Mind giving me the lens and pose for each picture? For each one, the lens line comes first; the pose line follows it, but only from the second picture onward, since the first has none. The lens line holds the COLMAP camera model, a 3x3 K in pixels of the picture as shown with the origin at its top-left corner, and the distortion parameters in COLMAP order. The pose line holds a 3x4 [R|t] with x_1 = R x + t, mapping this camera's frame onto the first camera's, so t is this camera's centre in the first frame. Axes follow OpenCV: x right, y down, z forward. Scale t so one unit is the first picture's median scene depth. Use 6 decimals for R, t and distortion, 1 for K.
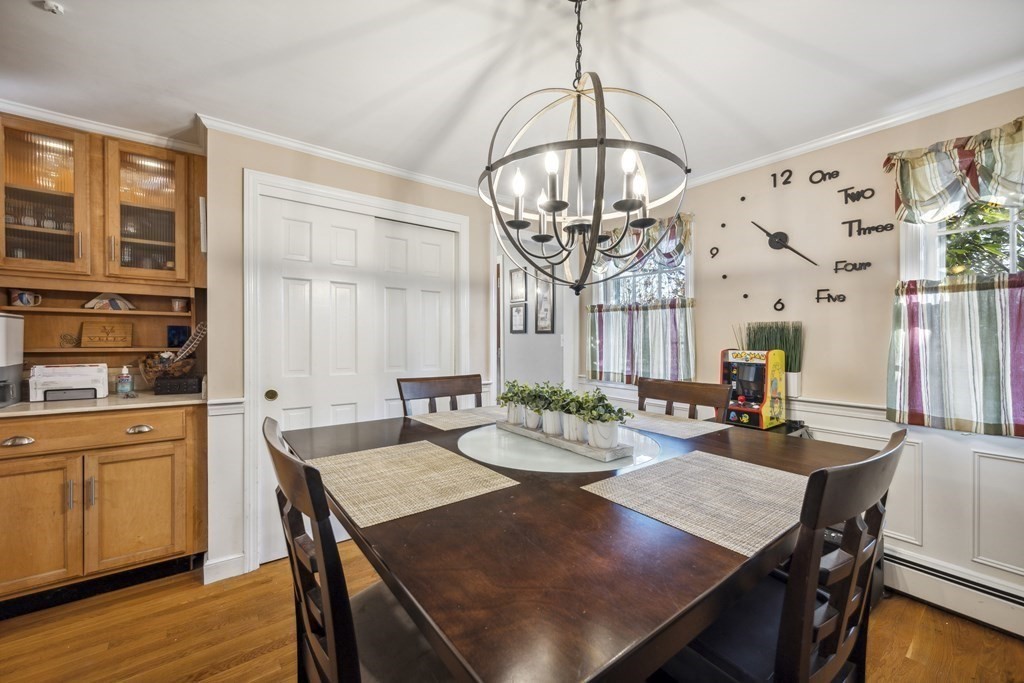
lens RADIAL K [[408.0, 0, 512.4], [0, 408.0, 337.6], [0, 0, 1]] dist [0.001379, 0.000542]
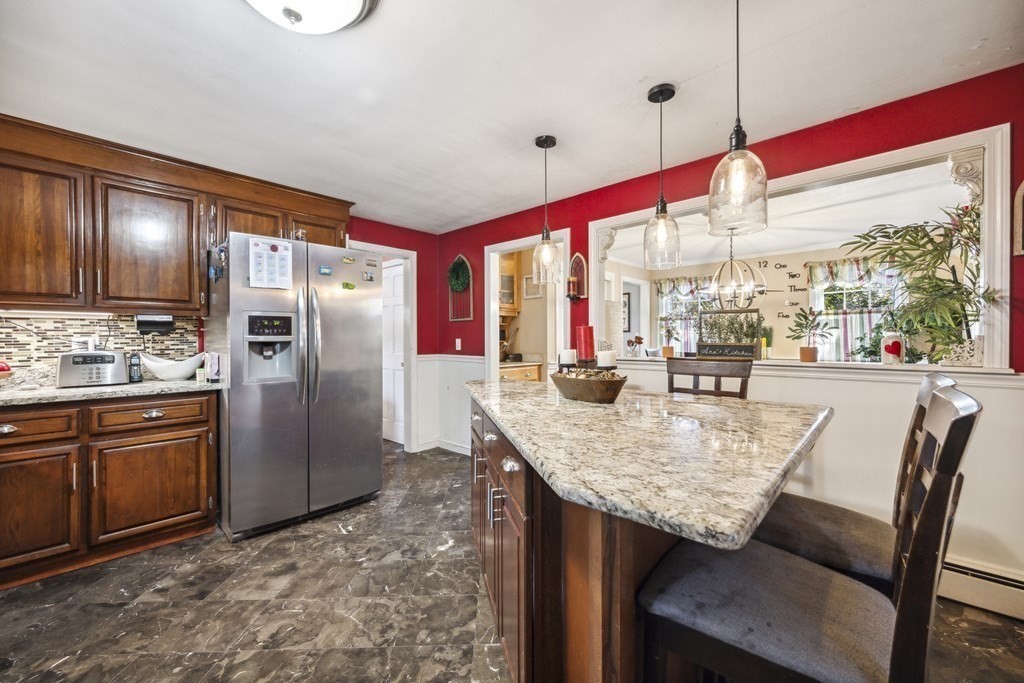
lens RADIAL K [[408.0, 0, 512.5], [0, 408.0, 337.6], [0, 0, 1]] dist [0.001379, 0.000542]
pose [[0.984129, -0.008987, 0.177229, -1.424806], [0.009662, 0.999949, -0.002945, 0.026181], [-0.177193, 0.004610, 0.984165, -1.269498]]
